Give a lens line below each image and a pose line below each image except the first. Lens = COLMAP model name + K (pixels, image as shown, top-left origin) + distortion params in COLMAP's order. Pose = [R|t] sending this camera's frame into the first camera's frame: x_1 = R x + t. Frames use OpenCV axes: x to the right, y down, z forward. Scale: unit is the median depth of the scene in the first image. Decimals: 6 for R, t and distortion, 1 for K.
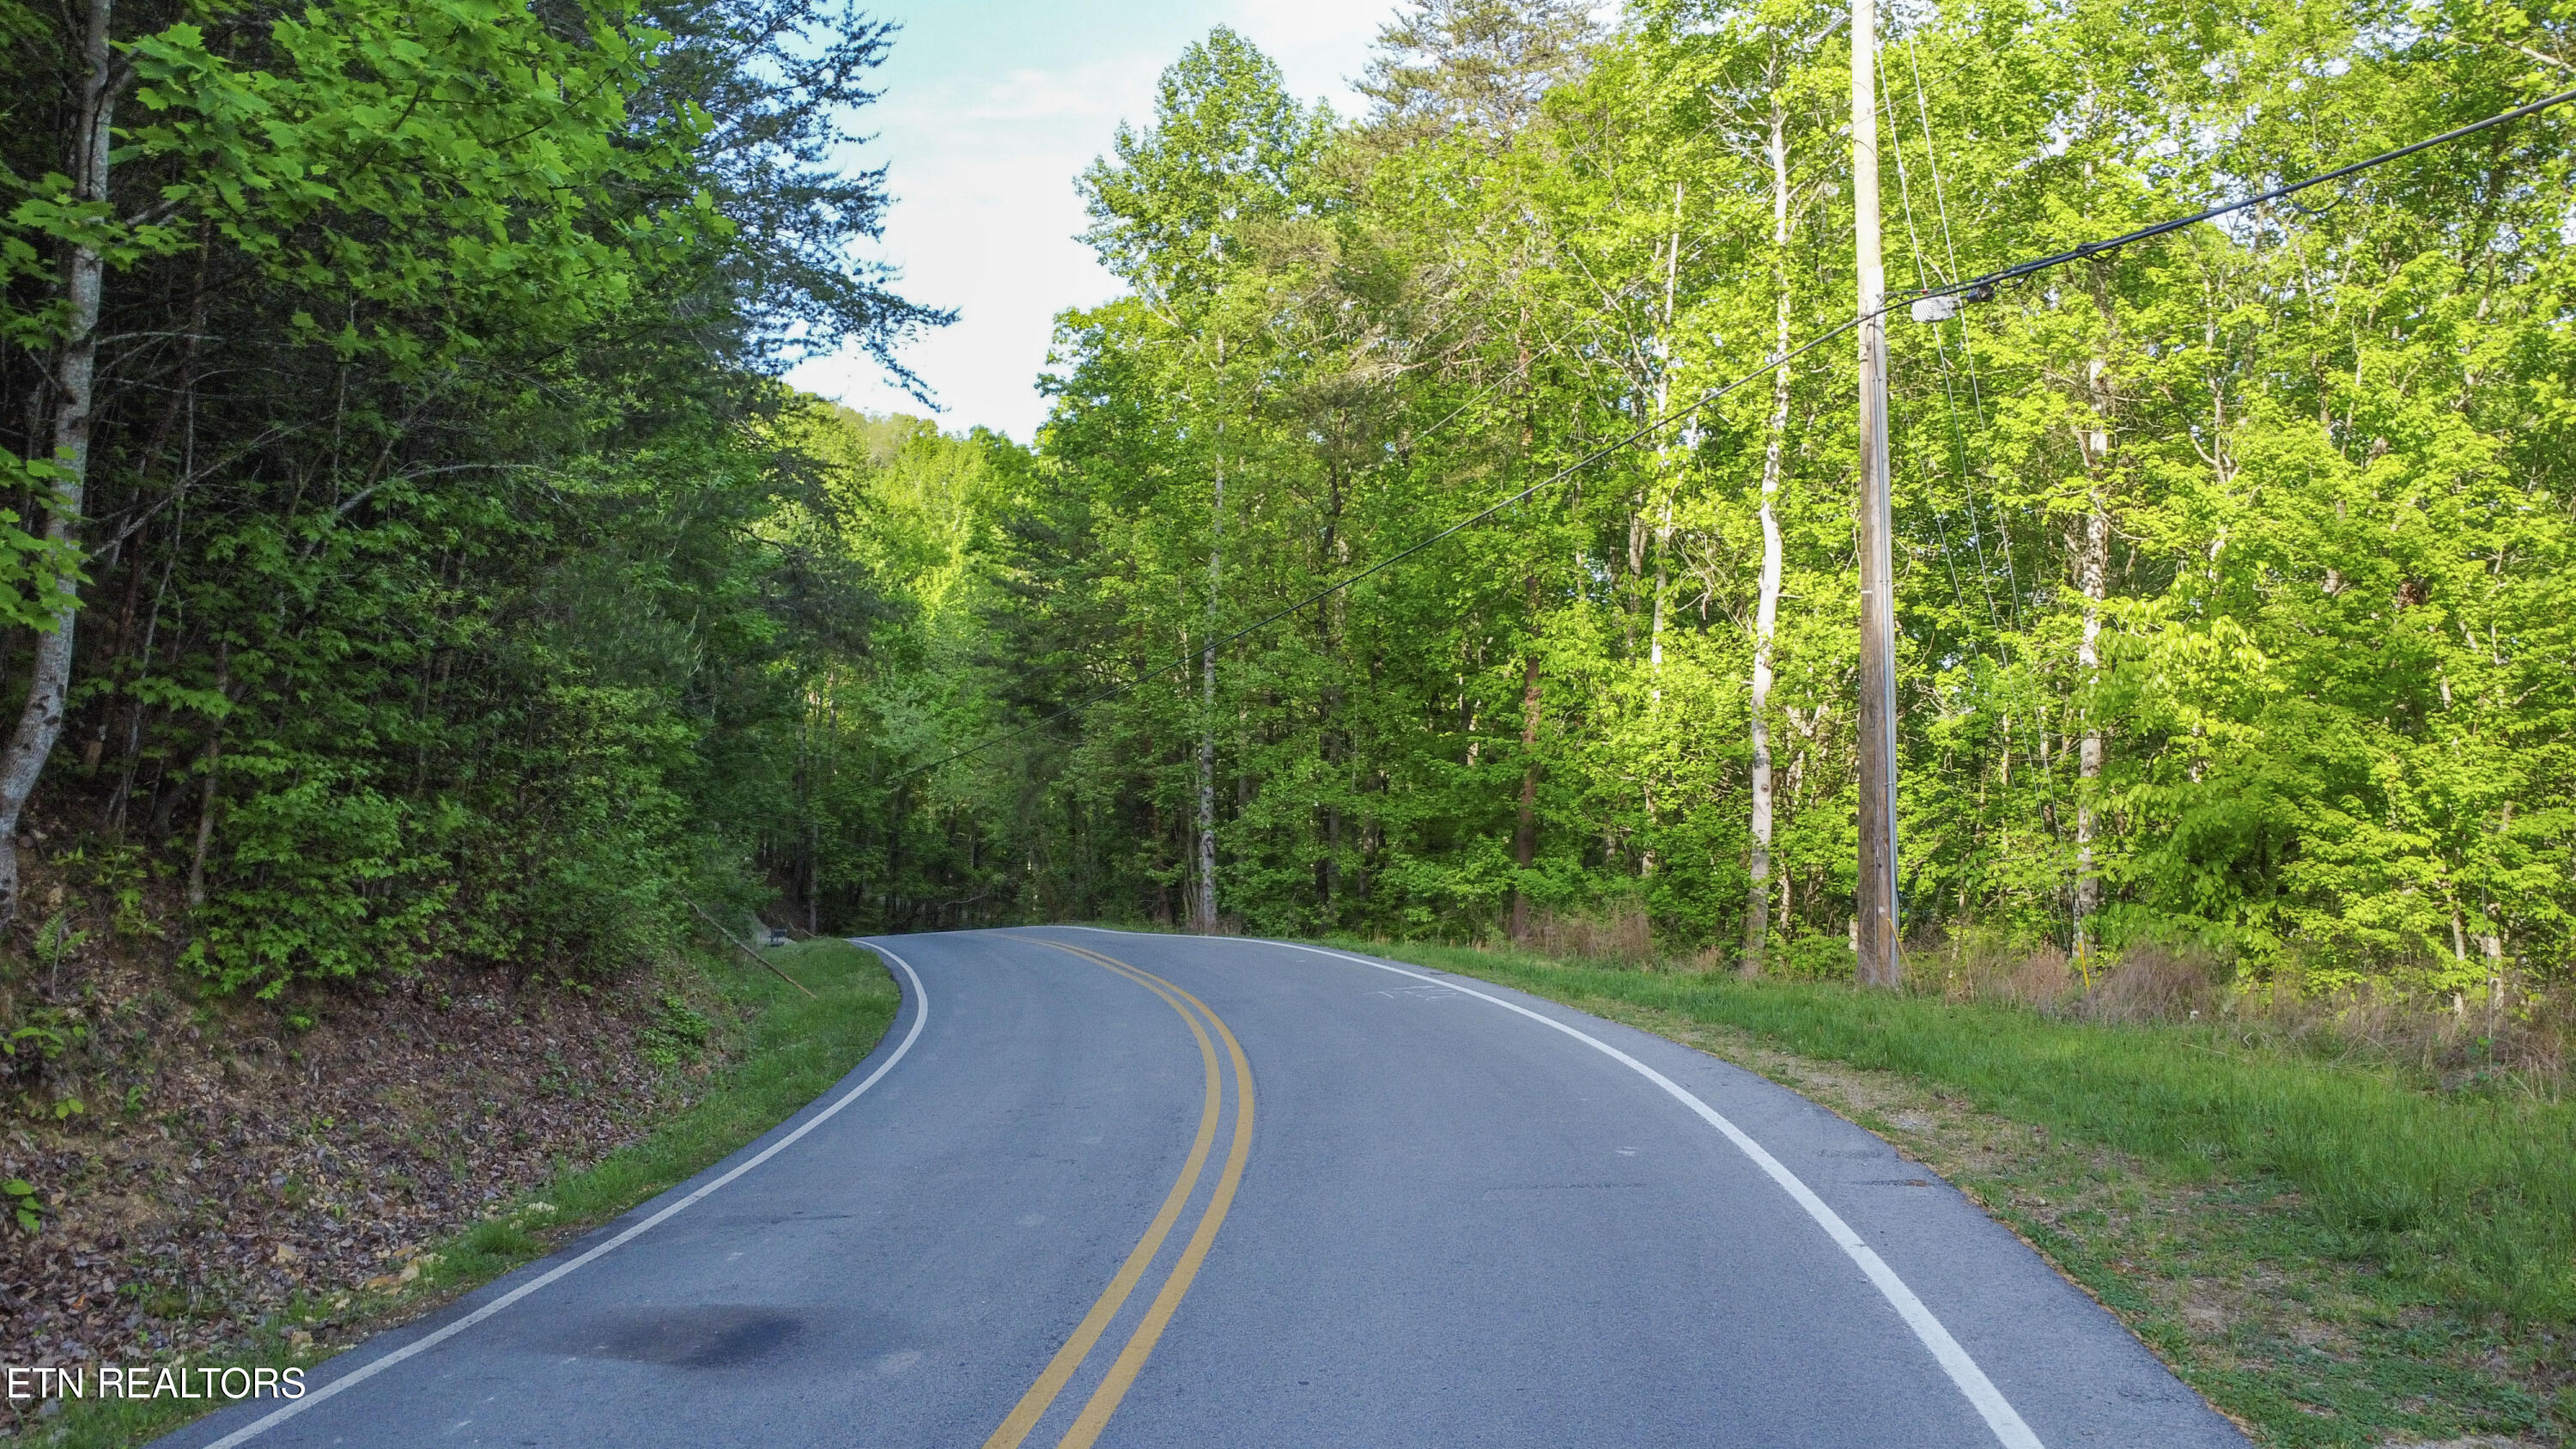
lens RADIAL K [[1956.3, 0, 1304.2], [0, 1956.3, 724.2], [0, 0, 1]] dist [-0.168276, 0.290579]
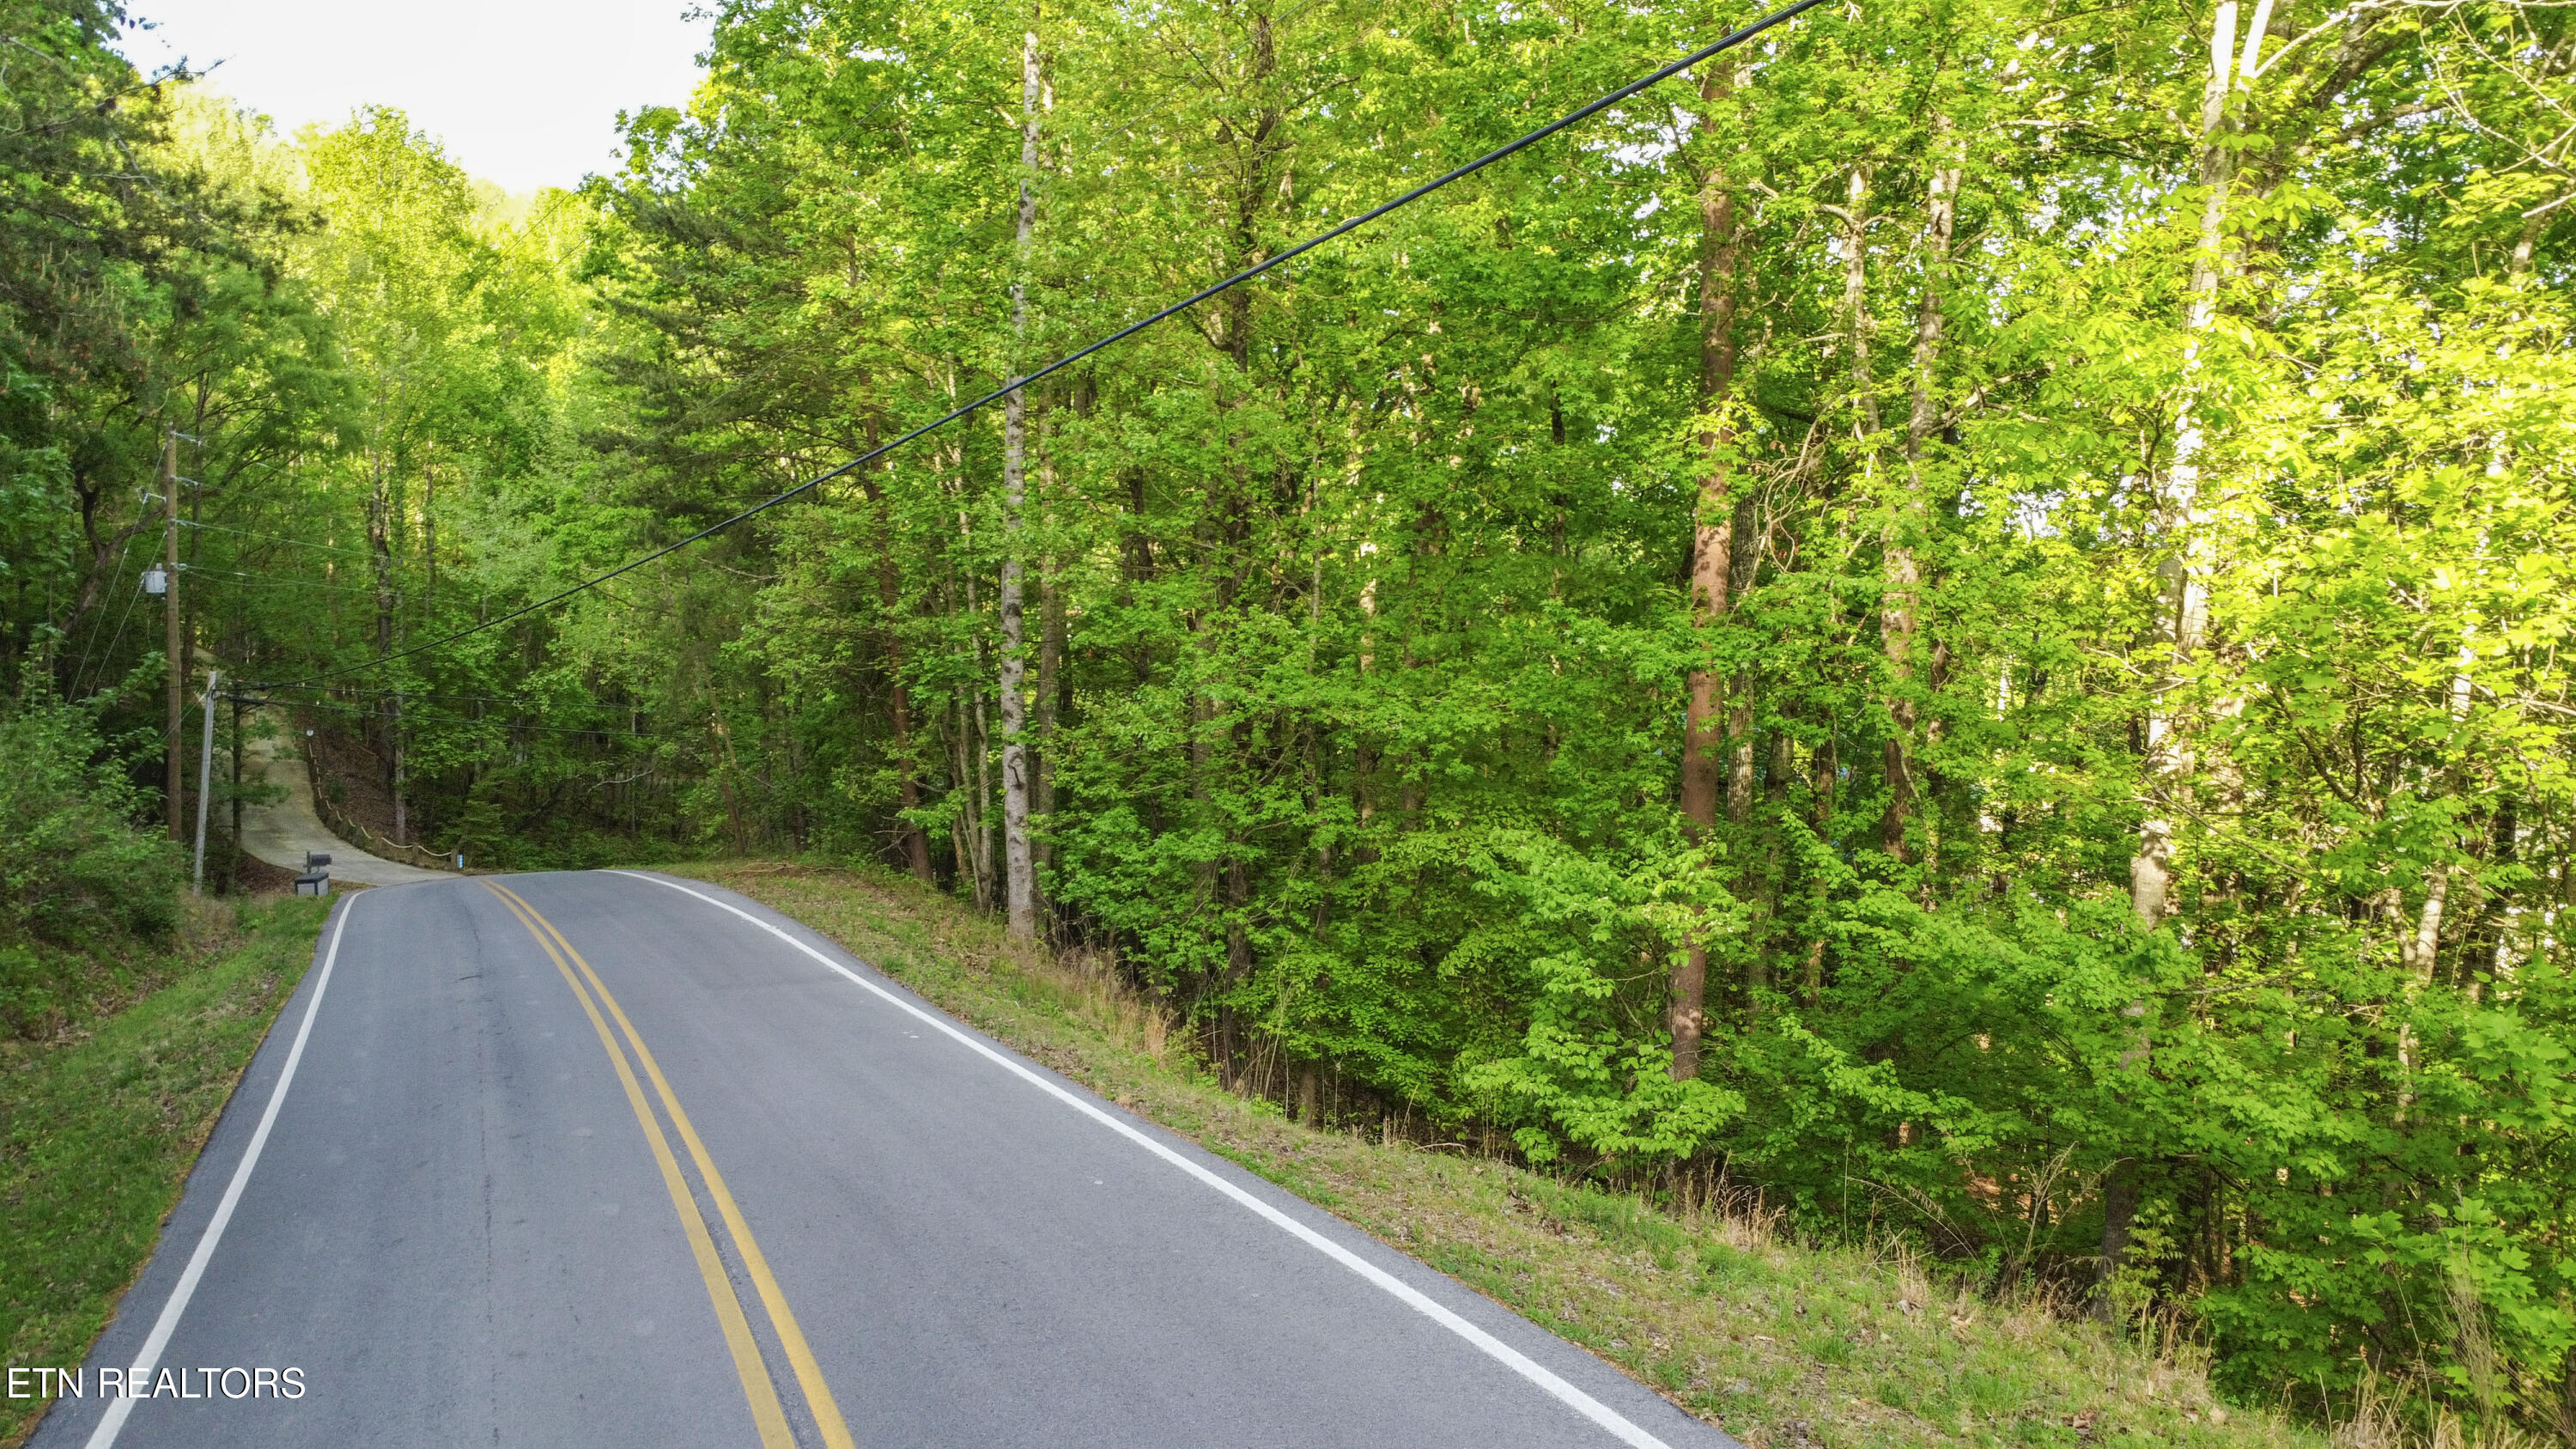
lens RADIAL K [[1956.3, 0, 1304.2], [0, 1956.3, 724.2], [0, 0, 1]] dist [-0.168276, 0.290579]
pose [[0.988157, -0.014975, 0.152712, -0.043832], [0.001193, 0.995946, 0.089942, 0.001357], [-0.153439, -0.088694, 0.984170, 0.380765]]
